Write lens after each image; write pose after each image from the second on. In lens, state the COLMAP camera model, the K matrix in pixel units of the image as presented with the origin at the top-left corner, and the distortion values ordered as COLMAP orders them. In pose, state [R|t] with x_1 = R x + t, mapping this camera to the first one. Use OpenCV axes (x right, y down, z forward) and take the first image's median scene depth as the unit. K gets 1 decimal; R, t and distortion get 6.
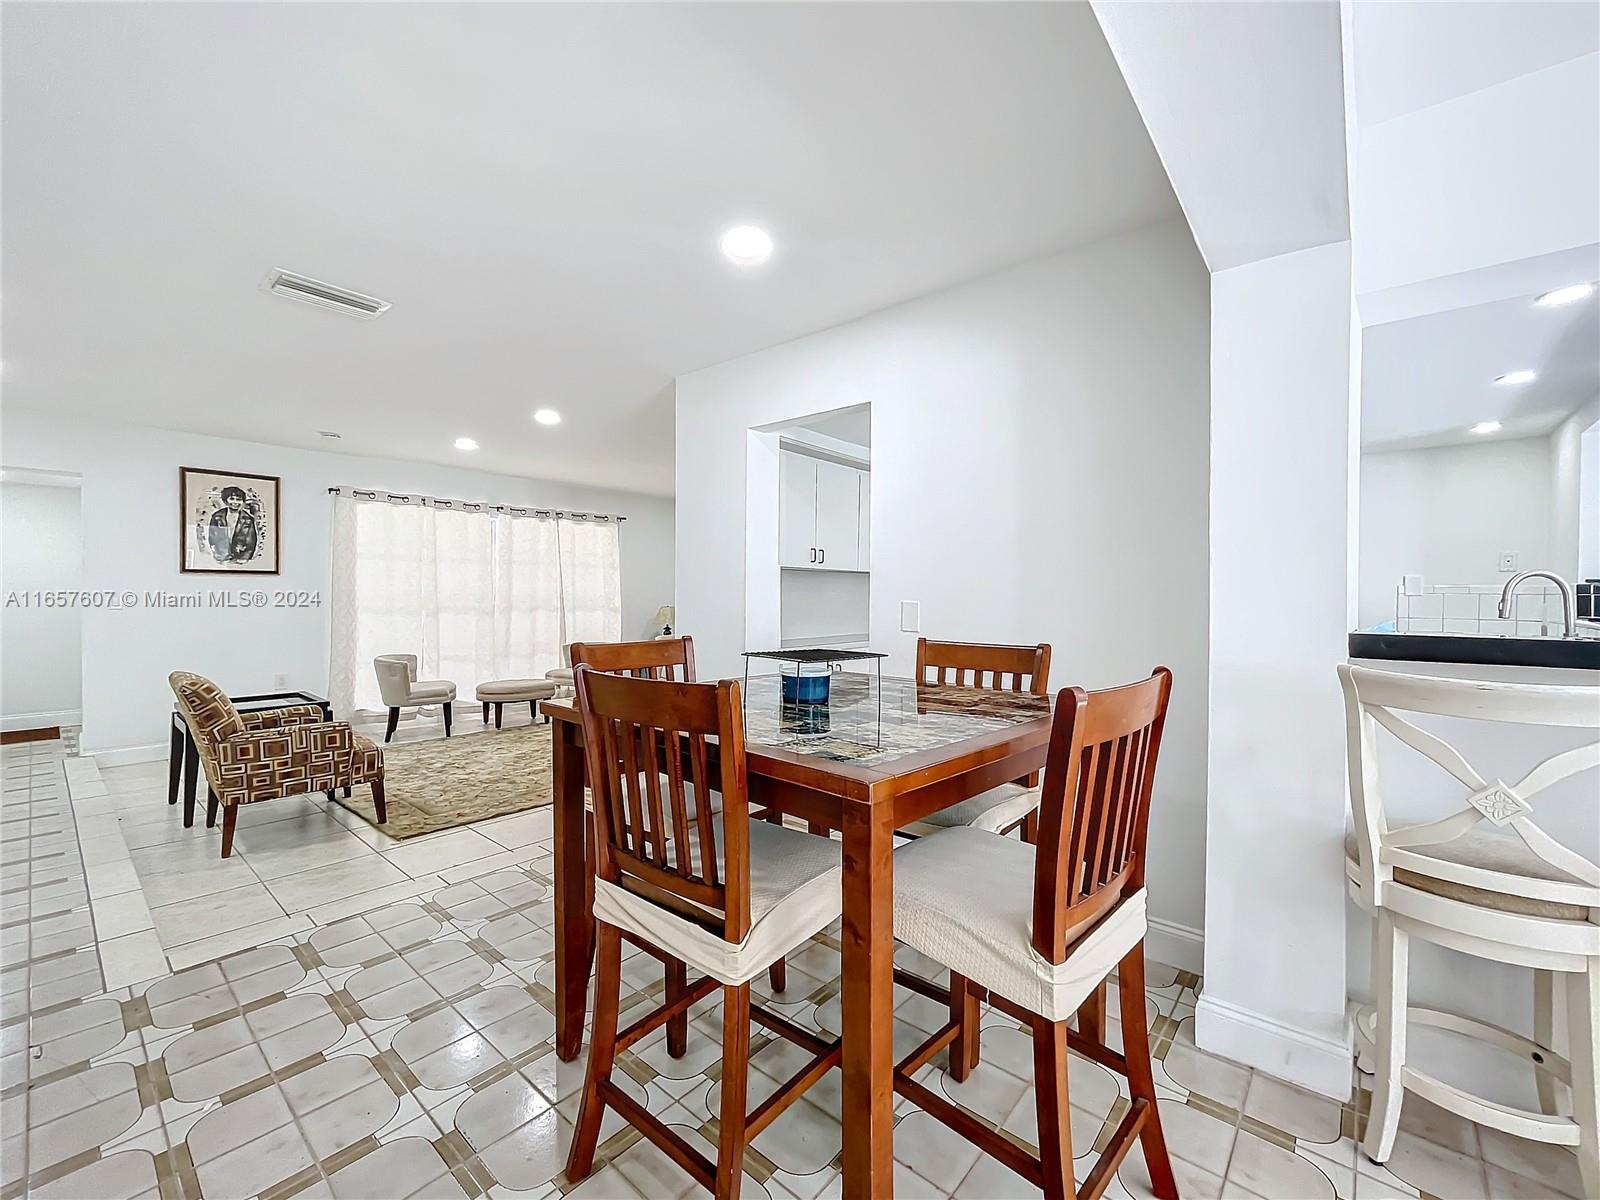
lens RADIAL K [[652.4, 0, 800.6], [0, 652.4, 597.6], [0, 0, 1]] dist [-0.009291, 0.002556]
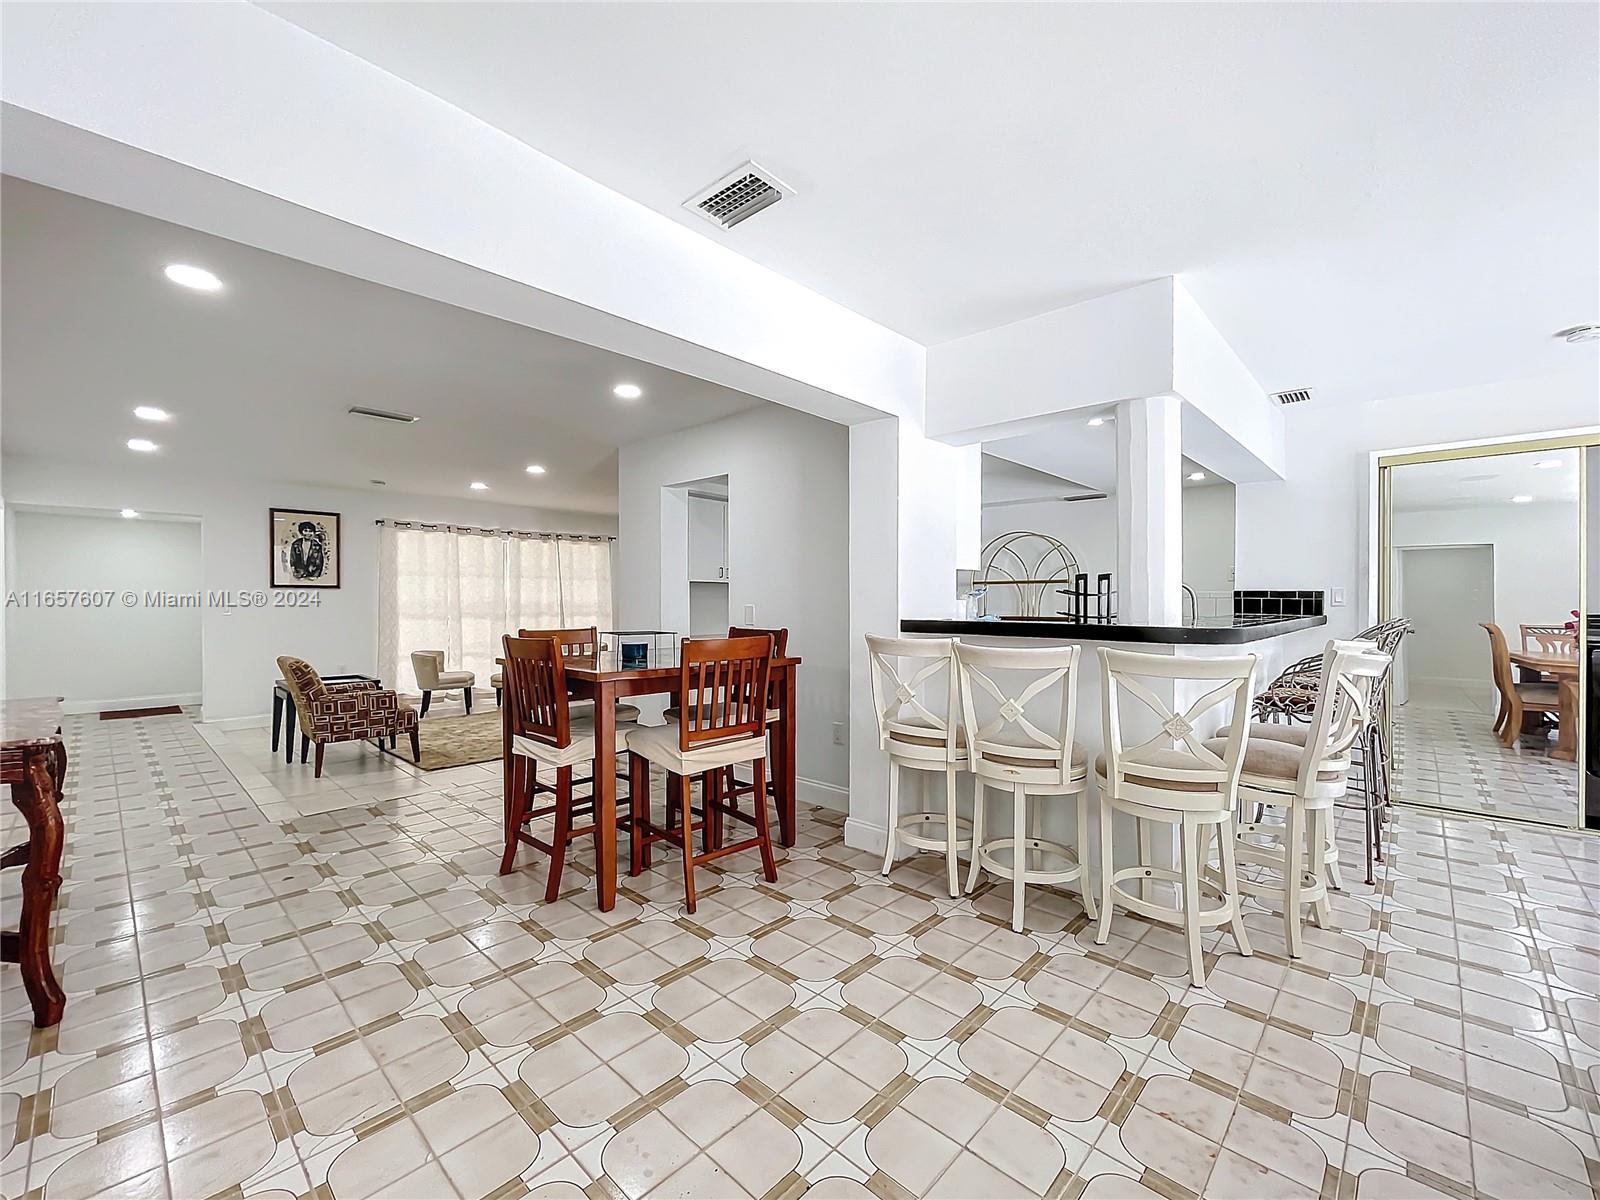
lens RADIAL K [[652.4, 0, 792.5], [0, 652.4, 604.2], [0, 0, 1]] dist [-0.009291, 0.002556]
pose [[0.998770, -0.005314, -0.049288, 0.173178], [0.005288, 0.999986, -0.000658, 0.002325], [0.049291, 0.000396, 0.998784, -0.266632]]
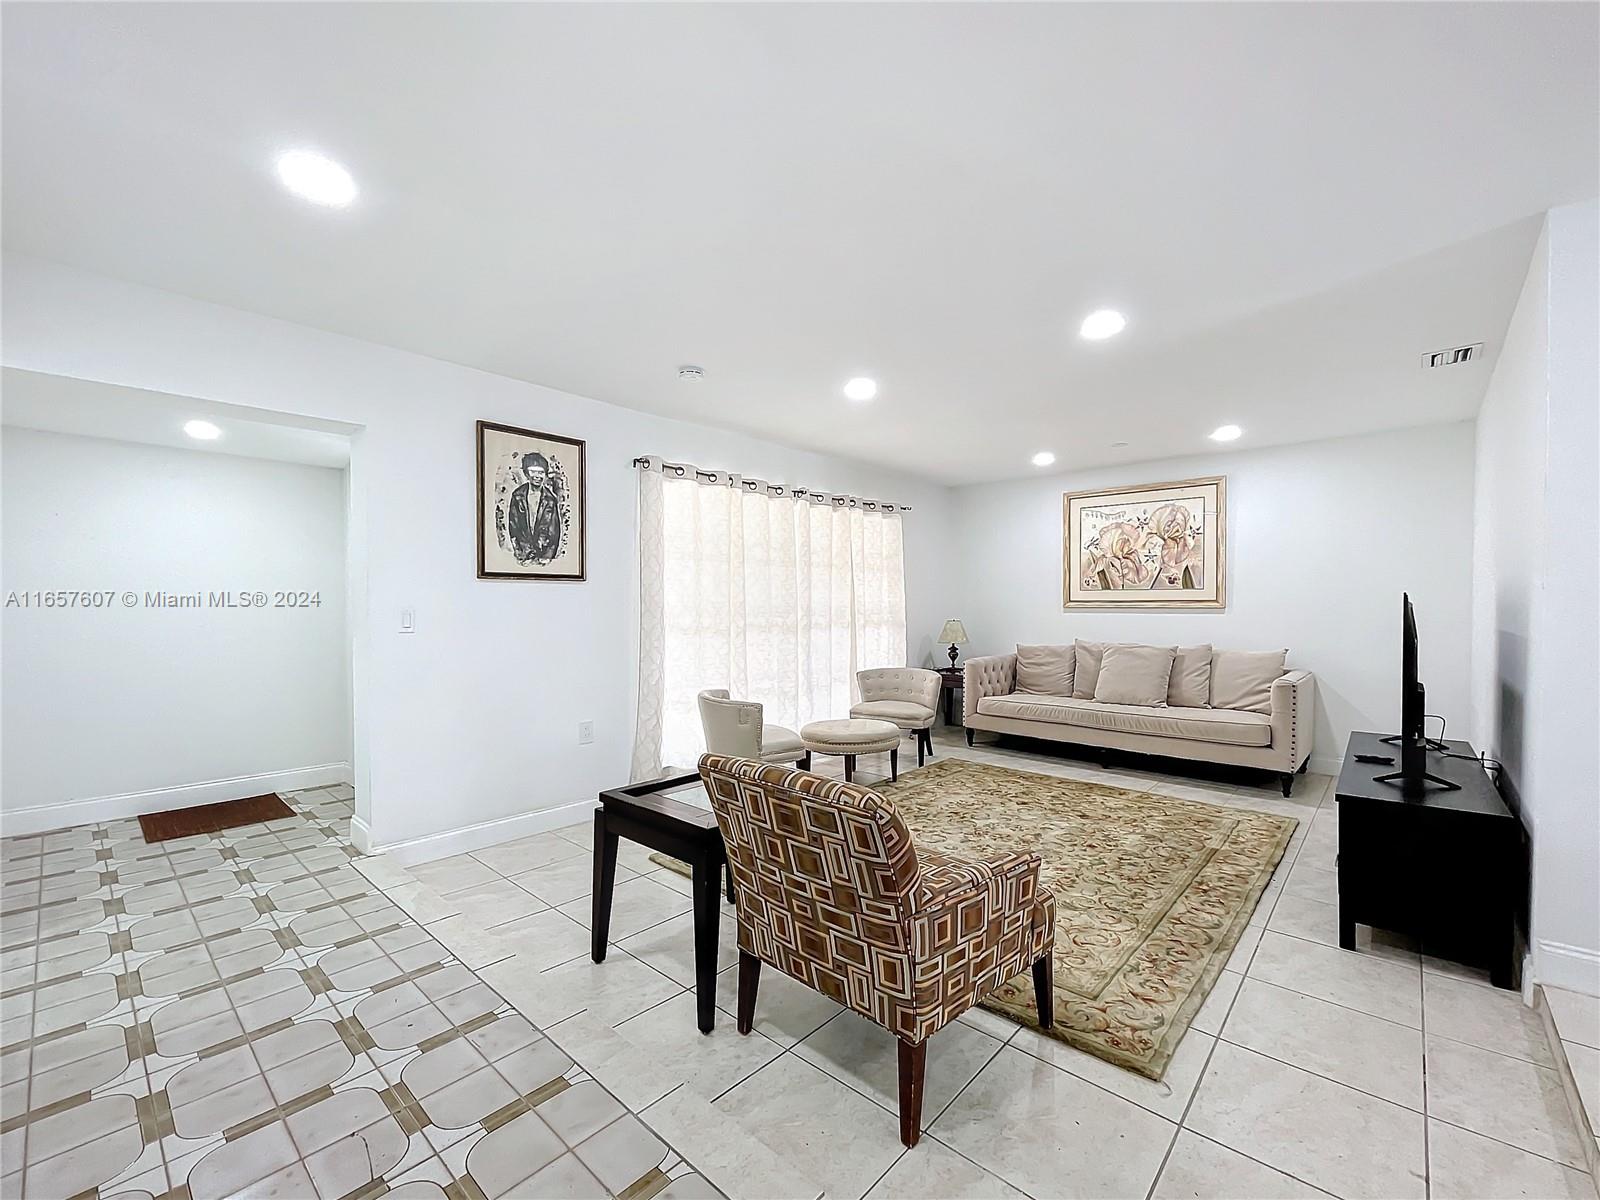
lens RADIAL K [[681.6, 0, 822.5], [0, 681.6, 602.3], [0, 0, 1]] dist [0.002937, -0.000693]
pose [[0.999944, -0.001528, -0.010502, -0.562026], [0.001489, 0.999992, -0.003704, -0.008812], [0.010507, 0.003688, 0.999938, 0.278378]]
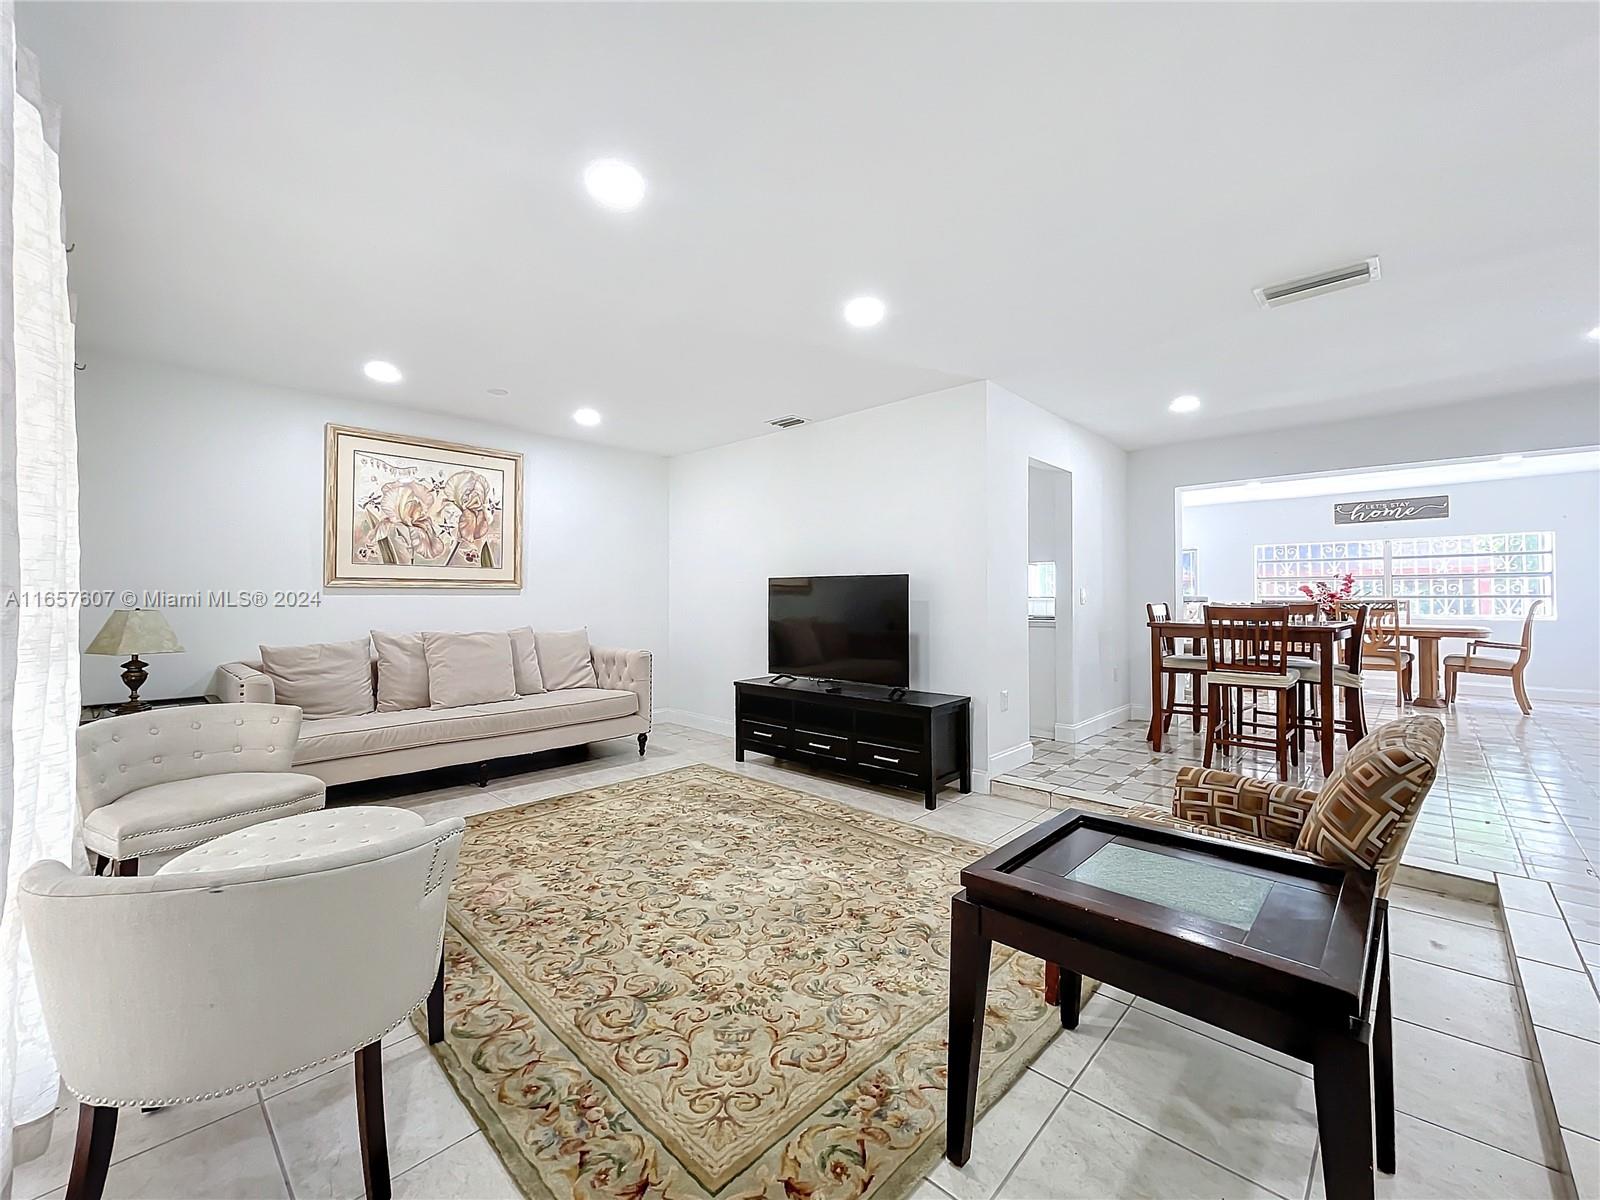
lens RADIAL K [[652.4, 0, 790.3], [0, 652.4, 582.1], [0, 0, 1]] dist [-0.009291, 0.002556]
pose [[0.067252, 0.019117, 0.997553, -0.918968], [0.000957, 0.999815, -0.019225, 0.006890], [-0.997736, 0.002247, 0.067222, 0.898177]]
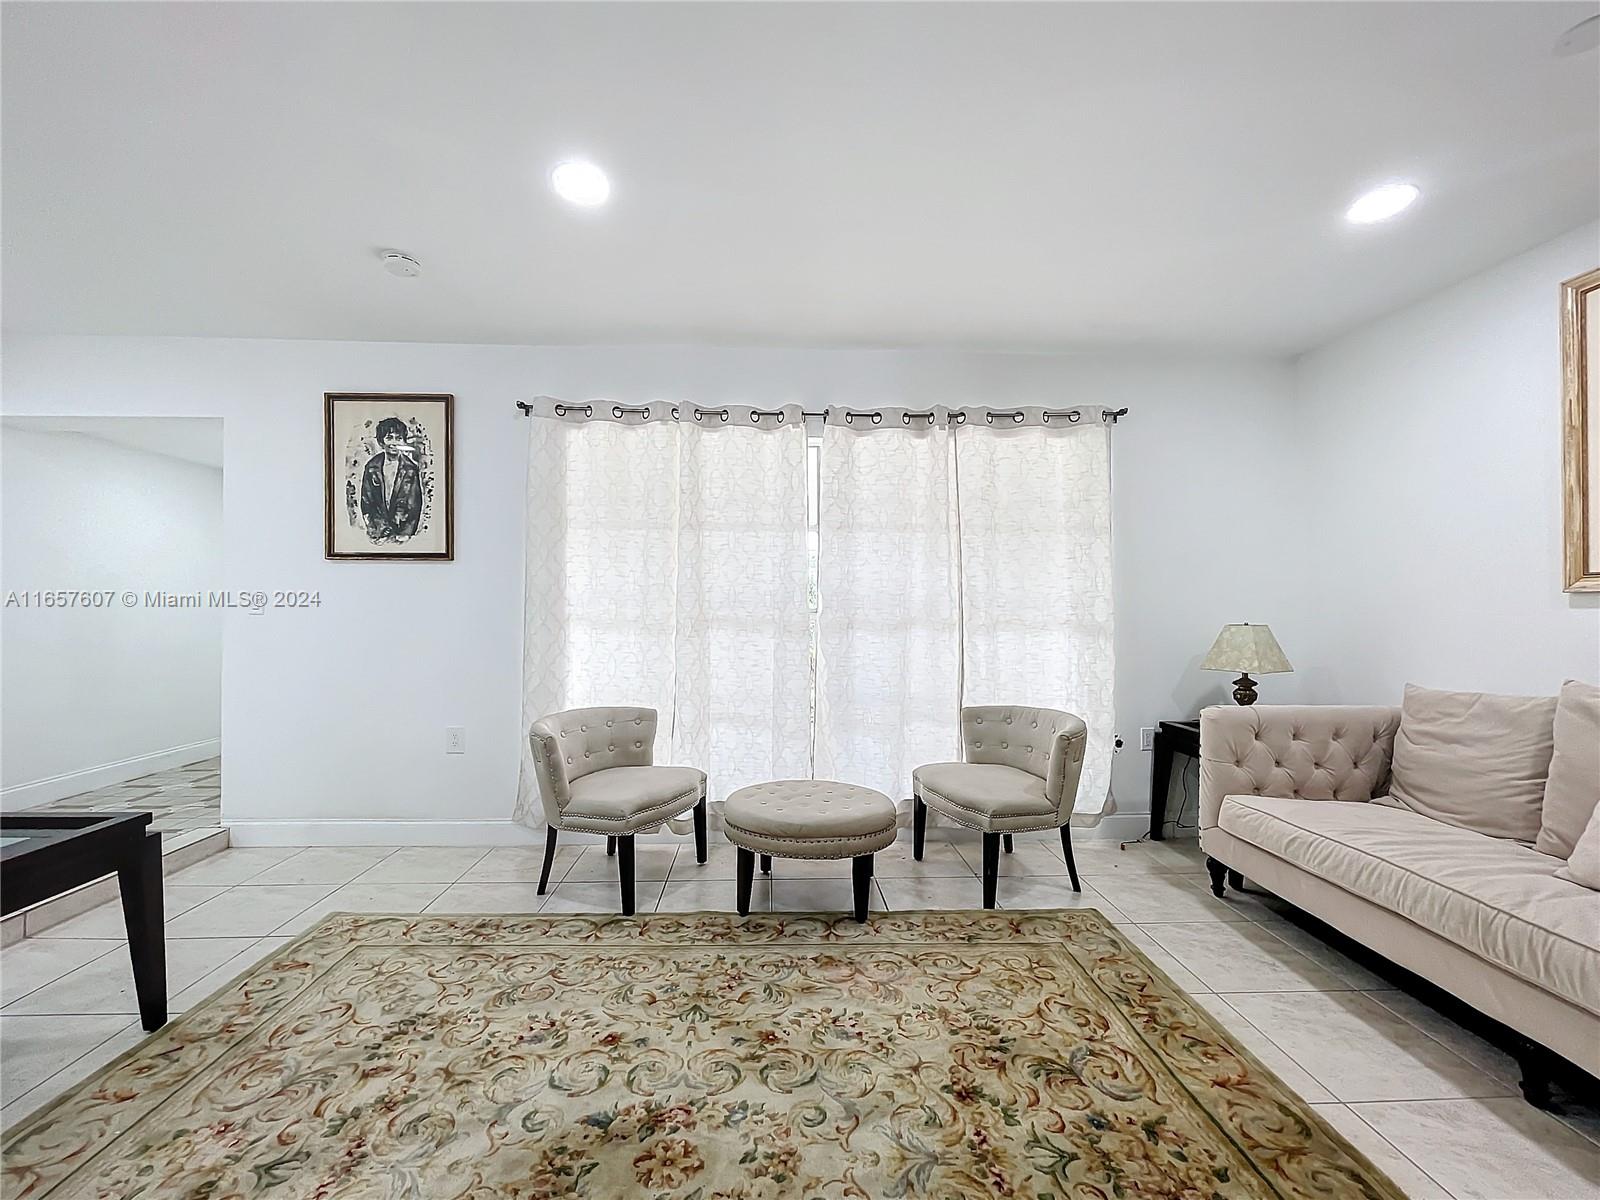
lens RADIAL K [[681.6, 0, 801.7], [0, 681.6, 602.2], [0, 0, 1]] dist [0.002937, -0.000693]
pose [[0.672332, -0.007987, -0.740207, -0.132740], [-0.004333, 0.999882, -0.014724, 0.012291], [0.740237, 0.013107, 0.672218, 0.855263]]
